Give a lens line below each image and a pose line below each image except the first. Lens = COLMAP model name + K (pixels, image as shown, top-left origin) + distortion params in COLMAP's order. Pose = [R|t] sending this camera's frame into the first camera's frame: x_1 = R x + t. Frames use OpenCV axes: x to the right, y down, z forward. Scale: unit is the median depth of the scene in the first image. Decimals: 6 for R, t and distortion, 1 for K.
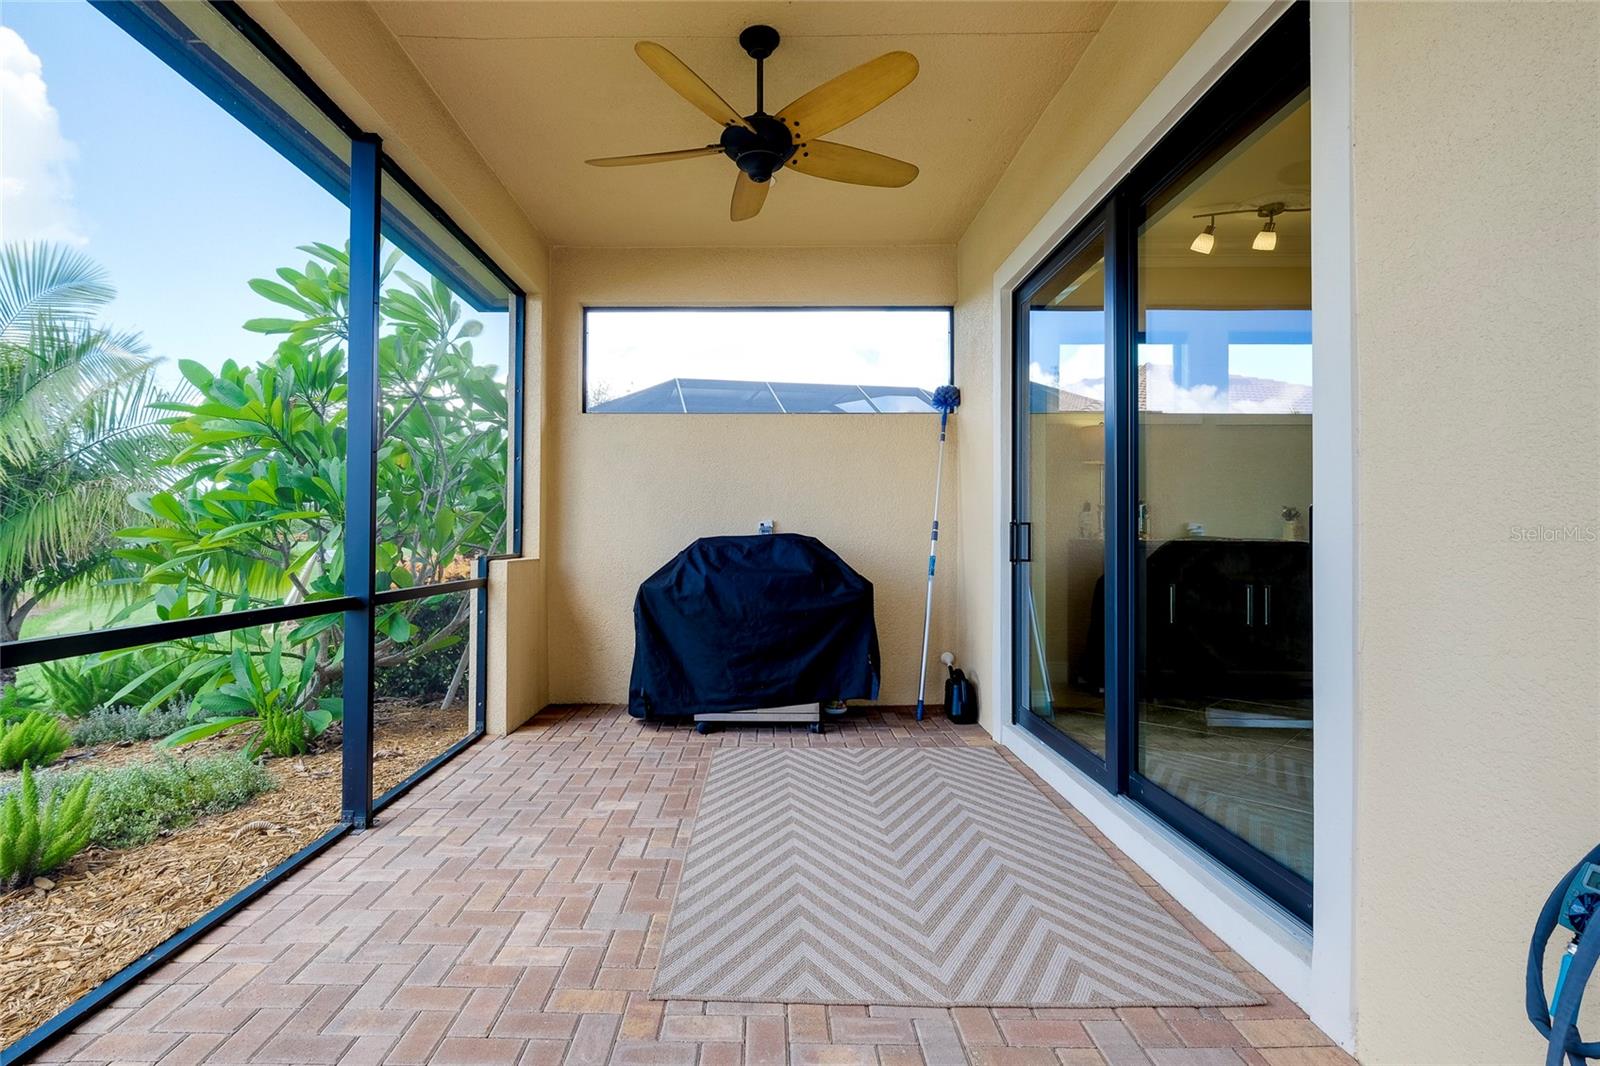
lens RADIAL K [[789.9, 0, 793.6], [0, 789.9, 529.7], [0, 0, 1]] dist [0.002088, 0.000881]
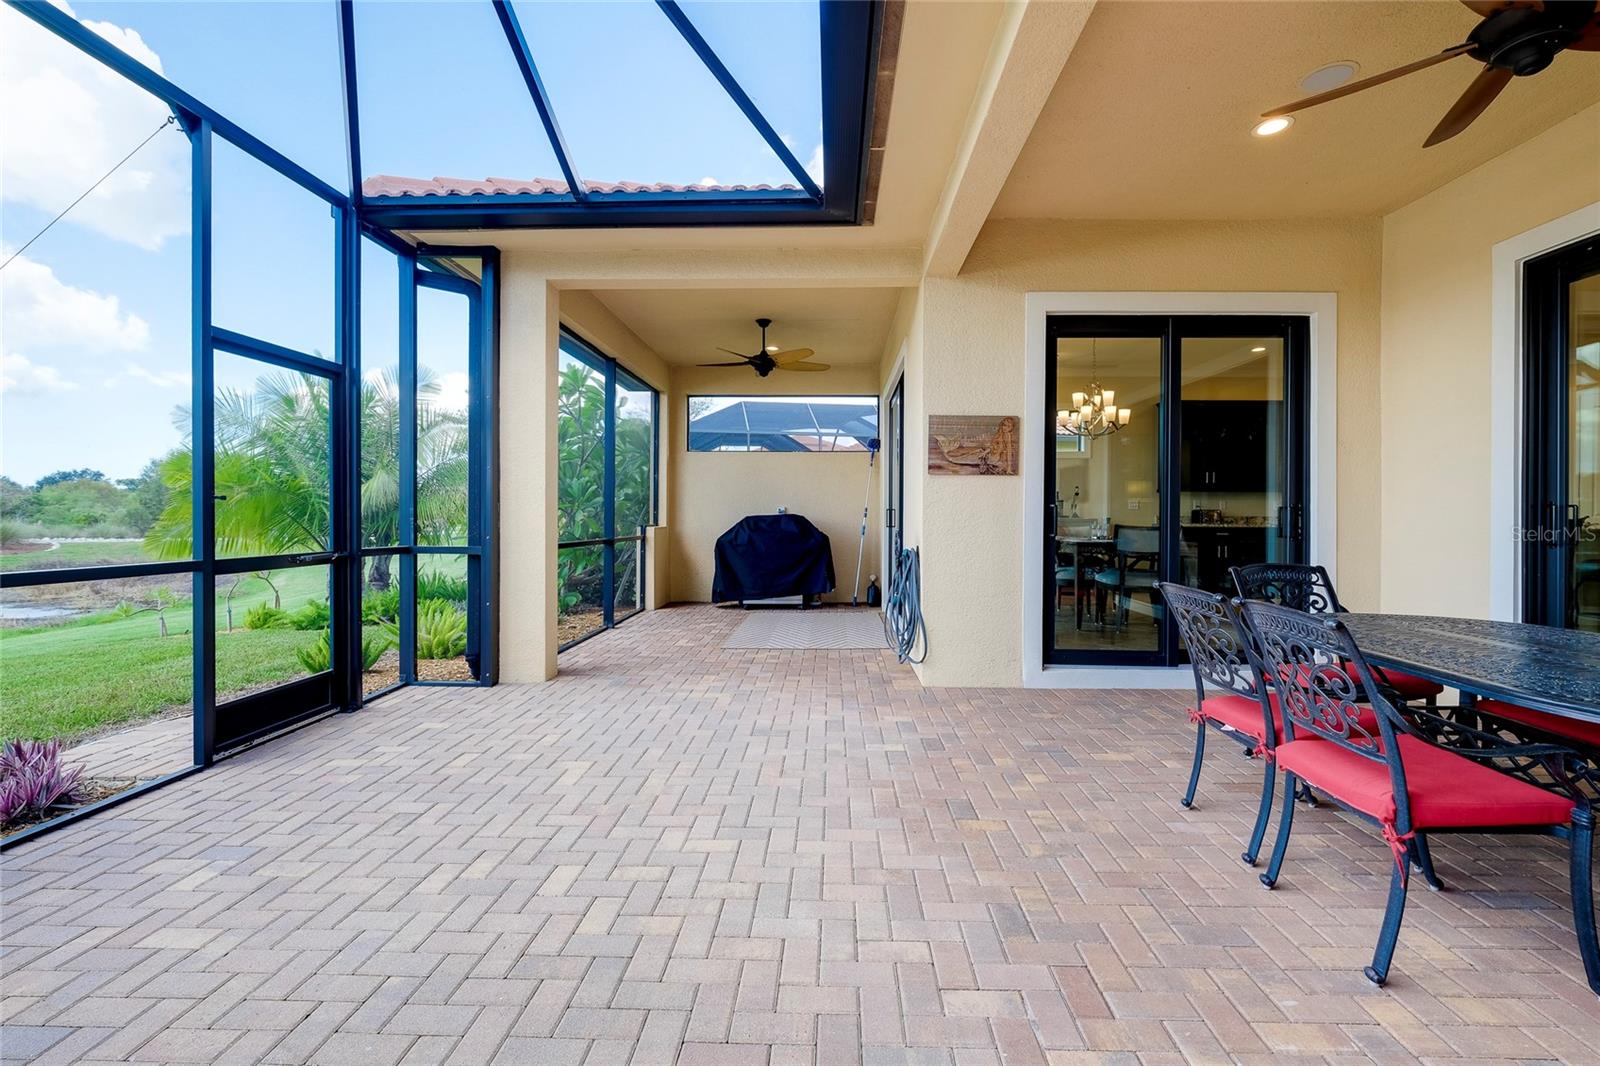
lens RADIAL K [[715.7, 0, 816.1], [0, 715.7, 512.6], [0, 0, 1]] dist [-0.003725, -0.000114]
pose [[0.998462, -0.000735, -0.055437, 0.168851], [0.000892, 0.999996, 0.002808, -0.003630], [0.055435, -0.002853, 0.998458, -0.861151]]
